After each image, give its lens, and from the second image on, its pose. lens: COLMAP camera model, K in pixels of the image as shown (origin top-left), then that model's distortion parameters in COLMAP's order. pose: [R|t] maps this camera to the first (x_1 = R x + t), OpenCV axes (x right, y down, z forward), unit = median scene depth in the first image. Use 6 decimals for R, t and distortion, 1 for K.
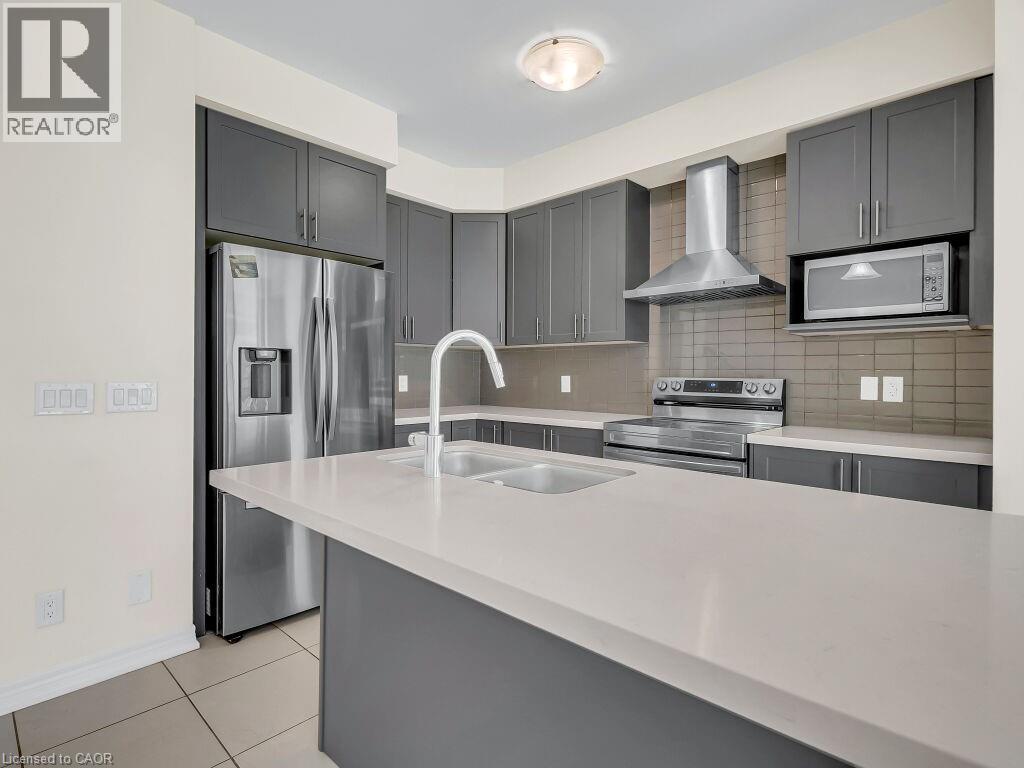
lens RADIAL K [[531.9, 0, 501.1], [0, 531.9, 380.0], [0, 0, 1]] dist [-0.002177, -0.000635]
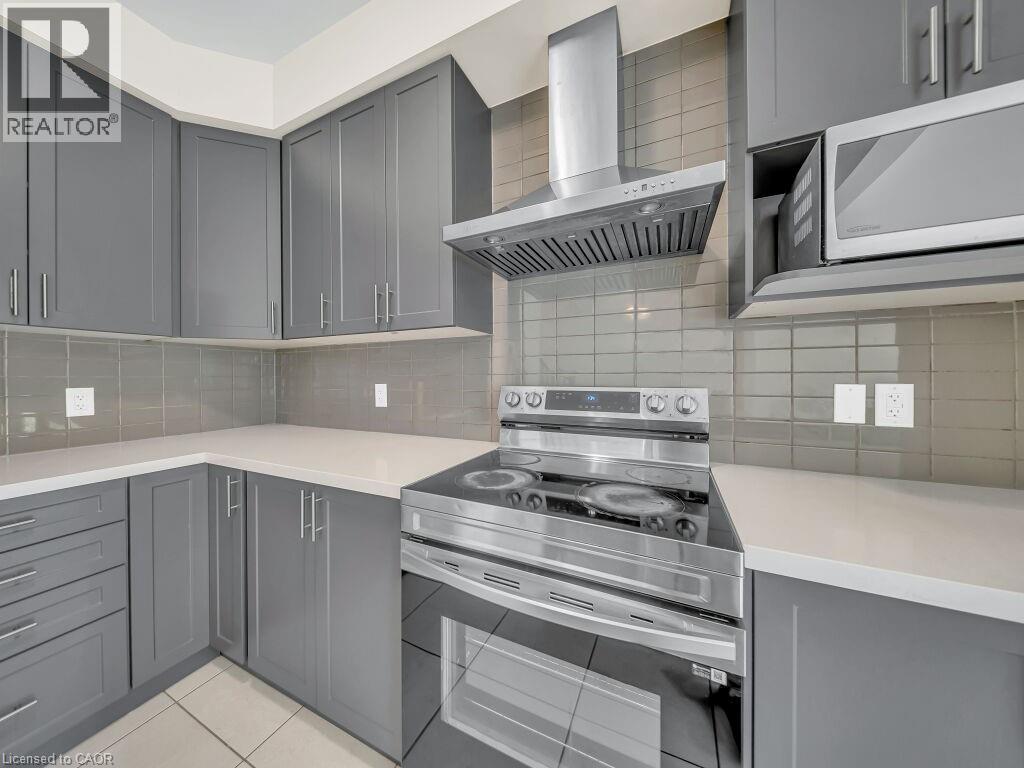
lens RADIAL K [[336.7, 0, 514.5], [0, 336.7, 377.9], [0, 0, 1]] dist [-0.001339, -0.000513]
pose [[0.945590, -0.011885, 0.325143, 0.179478], [0.014289, 0.999885, -0.005006, -0.013885], [-0.325046, 0.009379, 0.945652, 0.638543]]
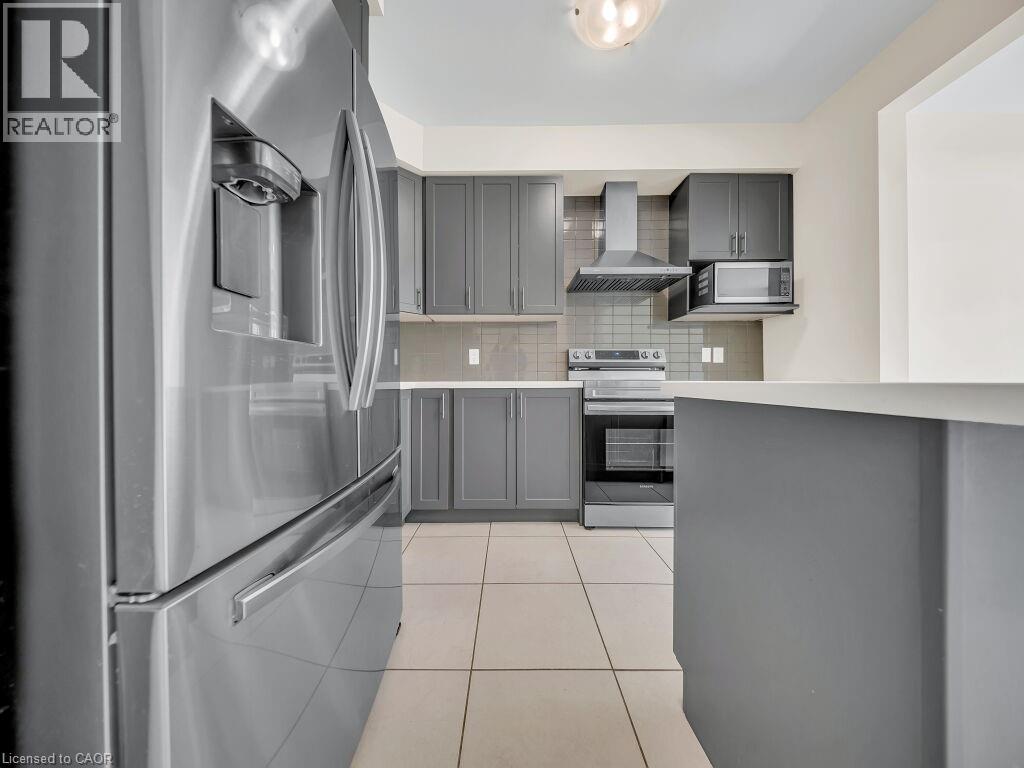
lens RADIAL K [[336.7, 0, 507.7], [0, 336.7, 383.9], [0, 0, 1]] dist [-0.001339, -0.000513]
pose [[0.725930, -0.014646, 0.687613, -0.376313], [0.015157, 0.999871, 0.005295, 0.074958], [-0.687602, 0.006579, 0.726058, 0.561345]]
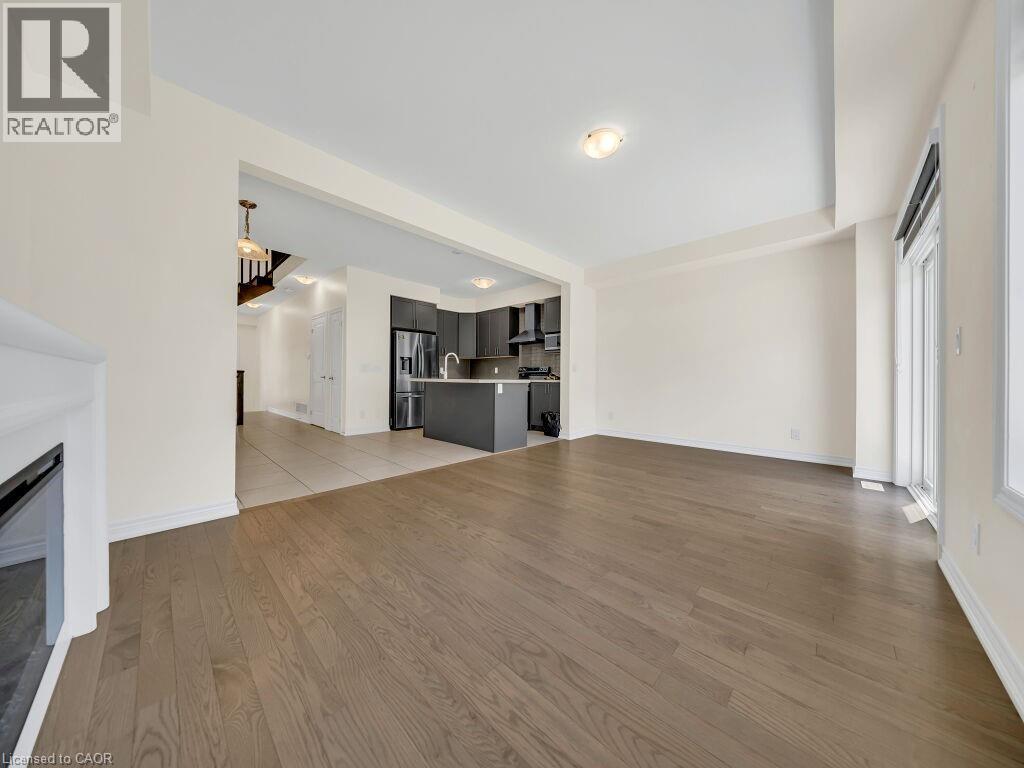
lens RADIAL K [[336.7, 0, 504.6], [0, 336.7, 380.6], [0, 0, 1]] dist [-0.001339, -0.000513]
pose [[0.999926, 0.003061, -0.011780, 0.237994], [-0.003127, 0.999980, -0.005582, 0.094443], [0.011762, 0.005619, 0.999915, -1.106512]]
